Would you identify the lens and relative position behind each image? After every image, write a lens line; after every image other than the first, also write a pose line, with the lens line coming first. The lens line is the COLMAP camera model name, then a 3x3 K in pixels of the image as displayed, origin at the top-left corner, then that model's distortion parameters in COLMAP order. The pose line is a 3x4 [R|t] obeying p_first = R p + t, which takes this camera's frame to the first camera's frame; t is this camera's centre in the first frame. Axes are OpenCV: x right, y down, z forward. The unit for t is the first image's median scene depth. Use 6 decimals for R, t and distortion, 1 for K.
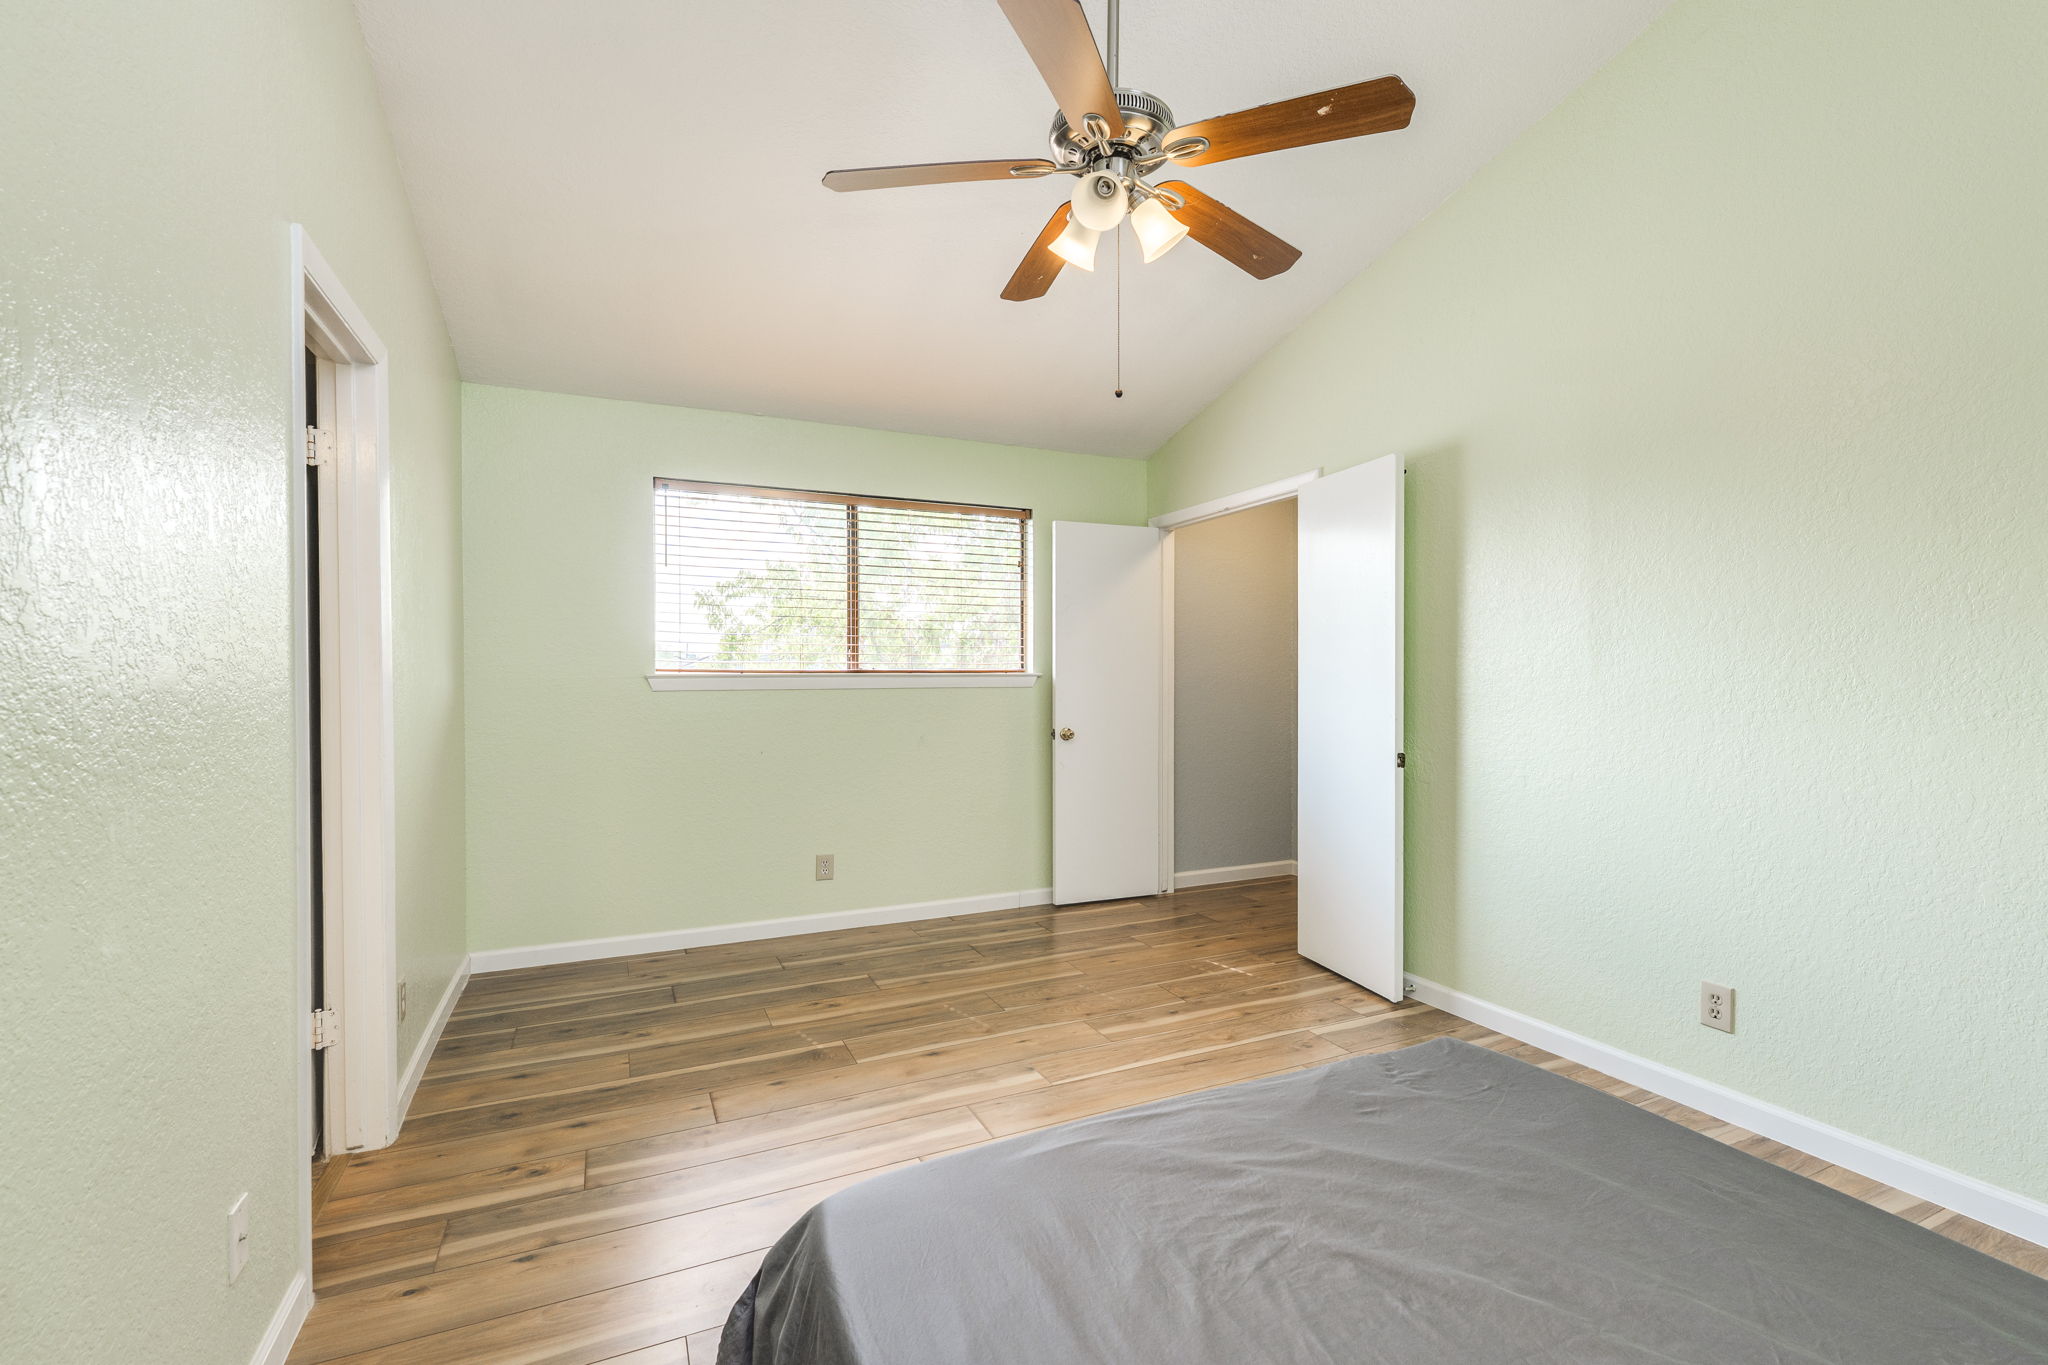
lens RADIAL K [[914.3, 0, 1029.3], [0, 914.3, 685.8], [0, 0, 1]] dist [0.002817, -0.000045]
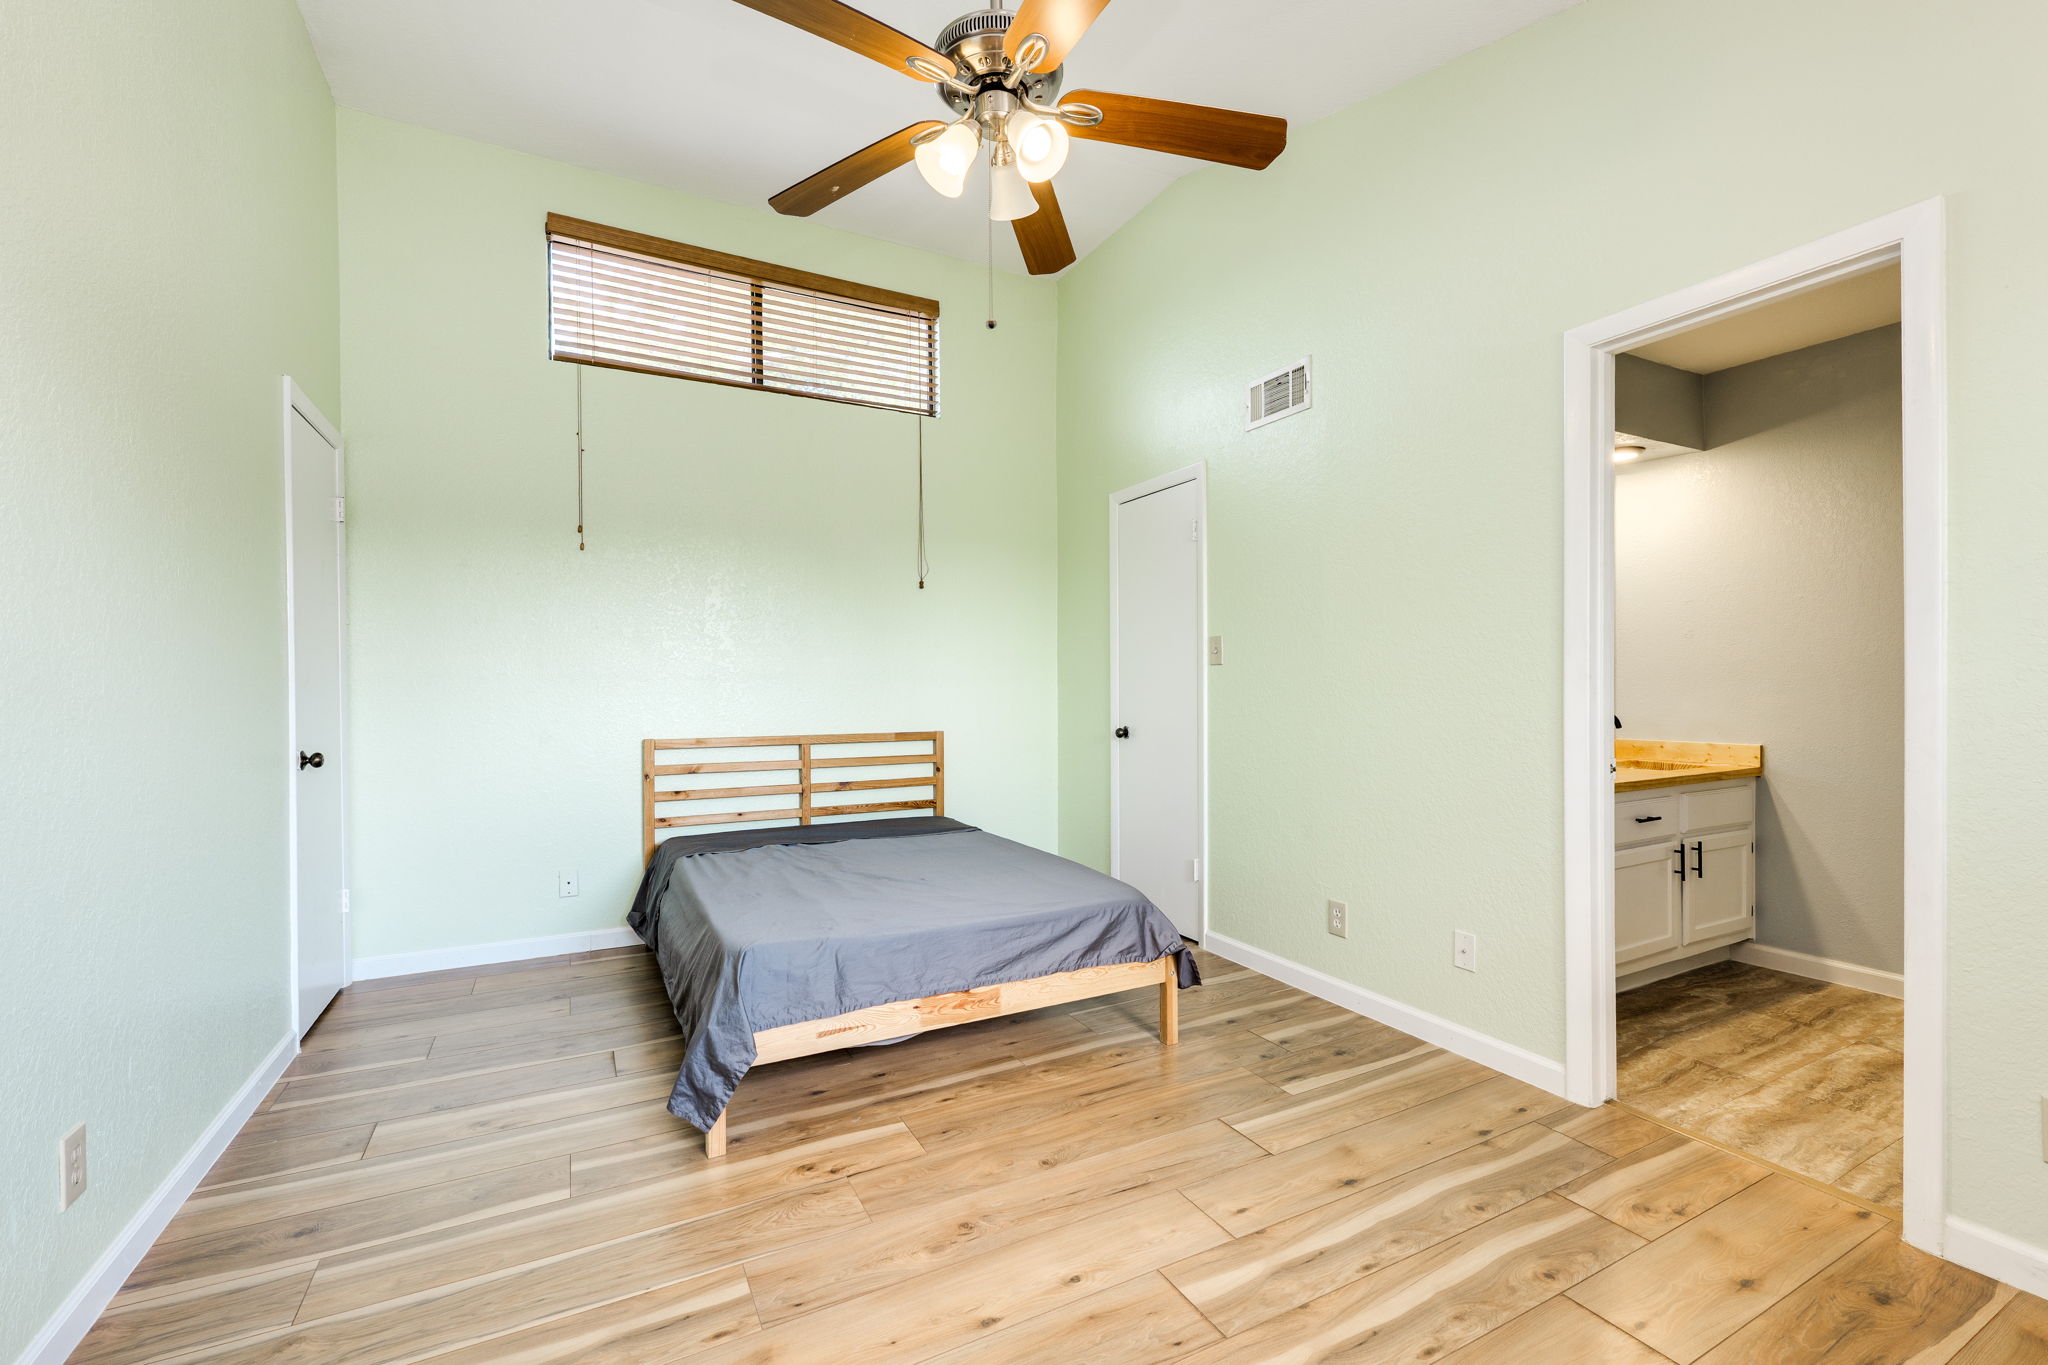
lens RADIAL K [[869.6, 0, 1023.1], [0, 869.6, 685.7], [0, 0, 1]] dist [-0.003722, -0.000387]
pose [[-0.998595, 0.003672, -0.052870, 0.058875], [0.003166, 0.999948, 0.009659, 0.013590], [0.052903, 0.009478, -0.998555, 1.107243]]
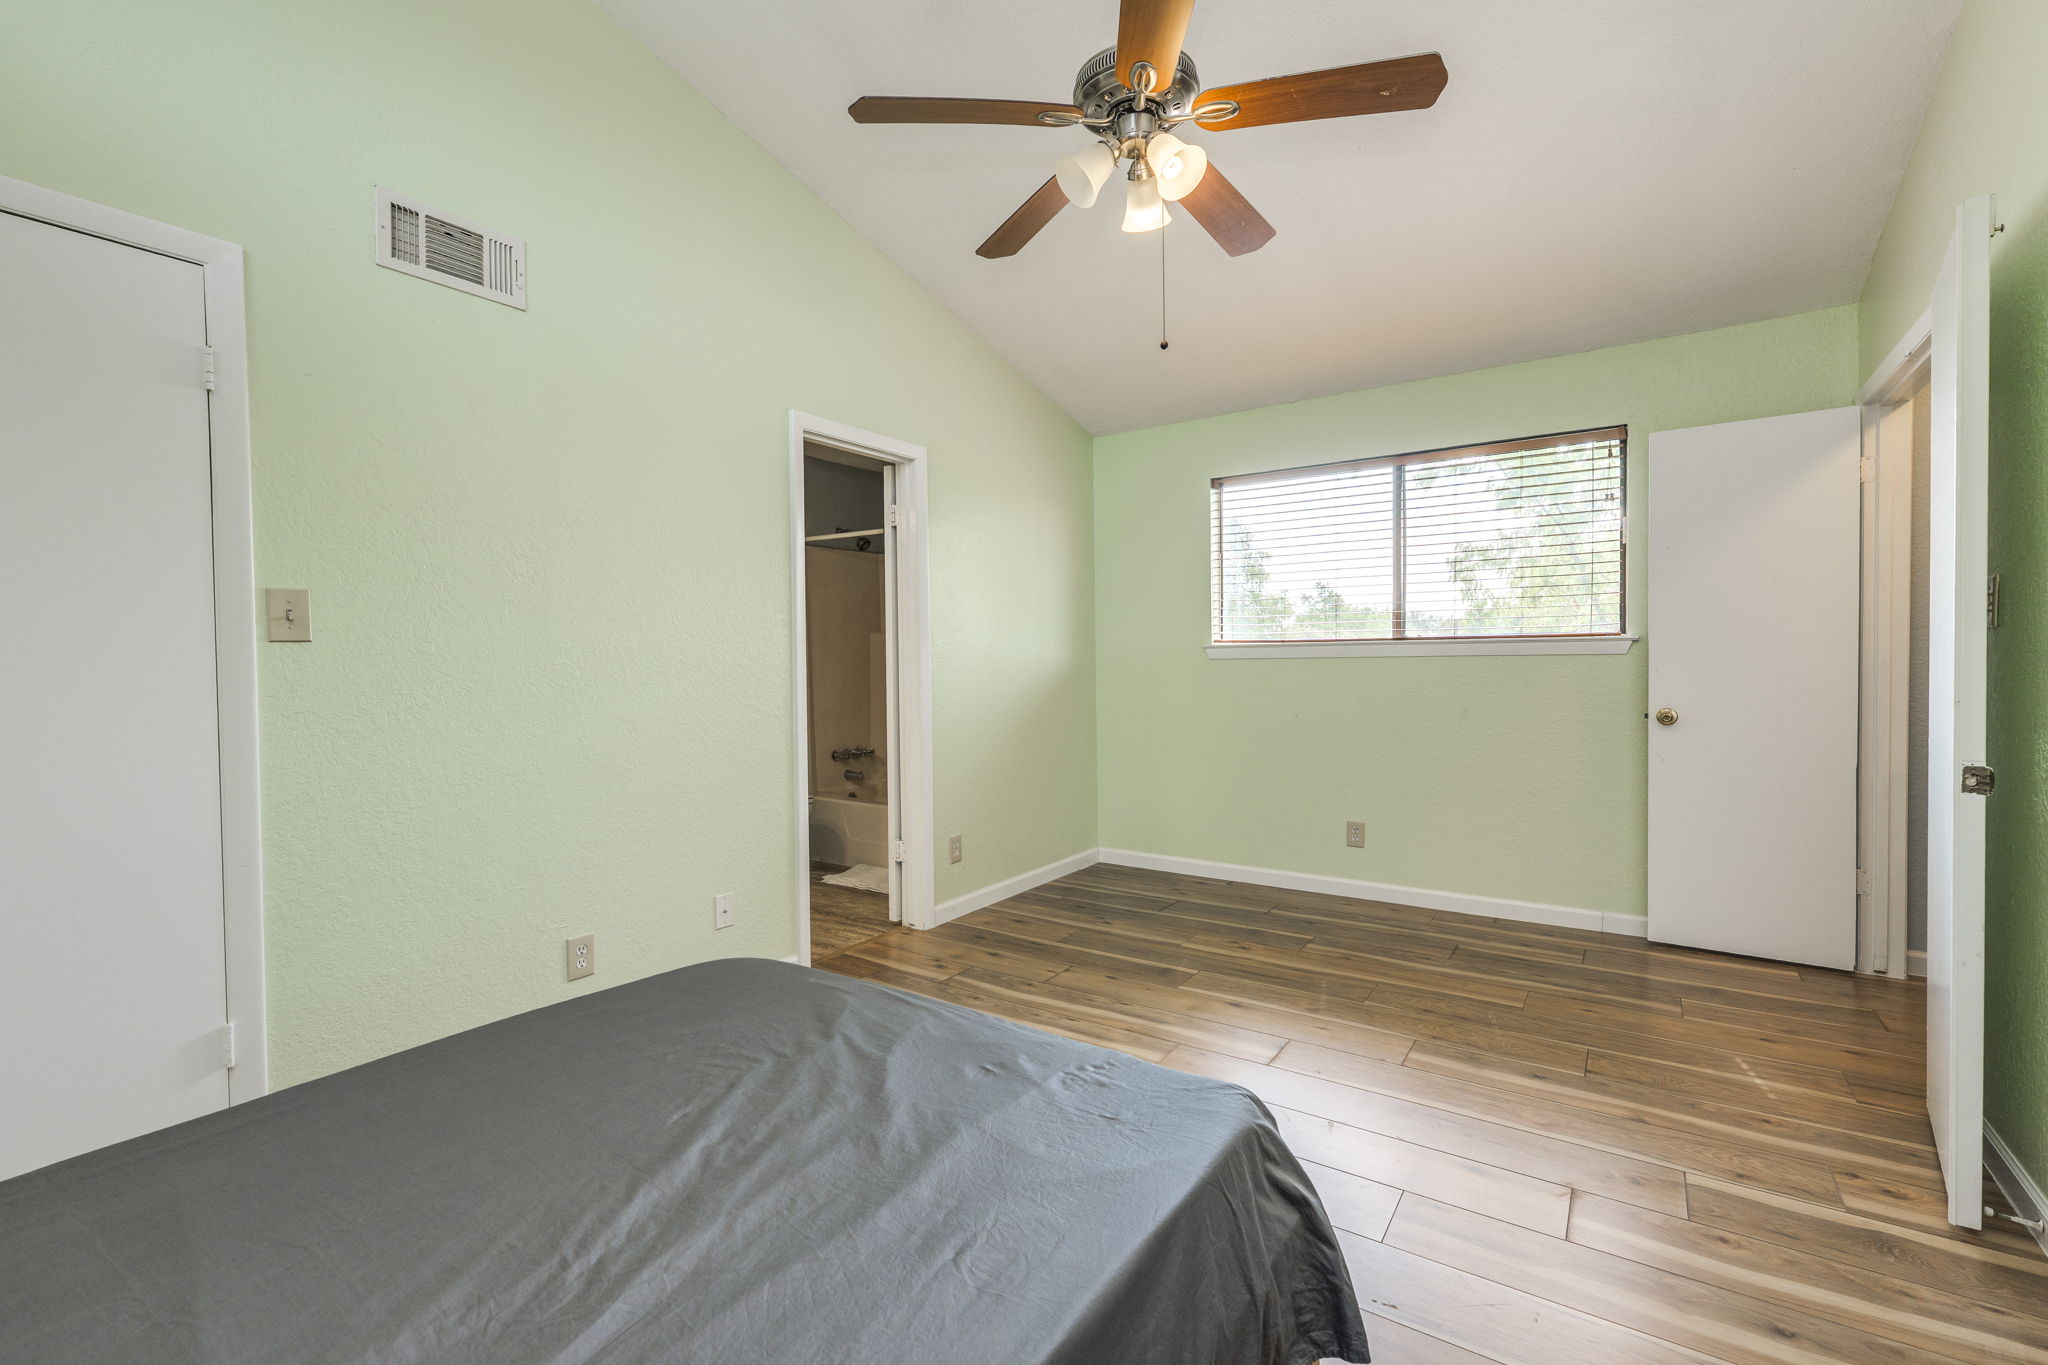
lens RADIAL K [[881.6, 0, 1029.0], [0, 881.6, 682.2], [0, 0, 1]] dist [0.003045, -0.000066]
pose [[0.507757, 0.019220, -0.861286, 0.501922], [-0.001017, 0.999764, 0.021711, 0.011945], [0.861499, -0.010148, 0.507657, 0.233982]]
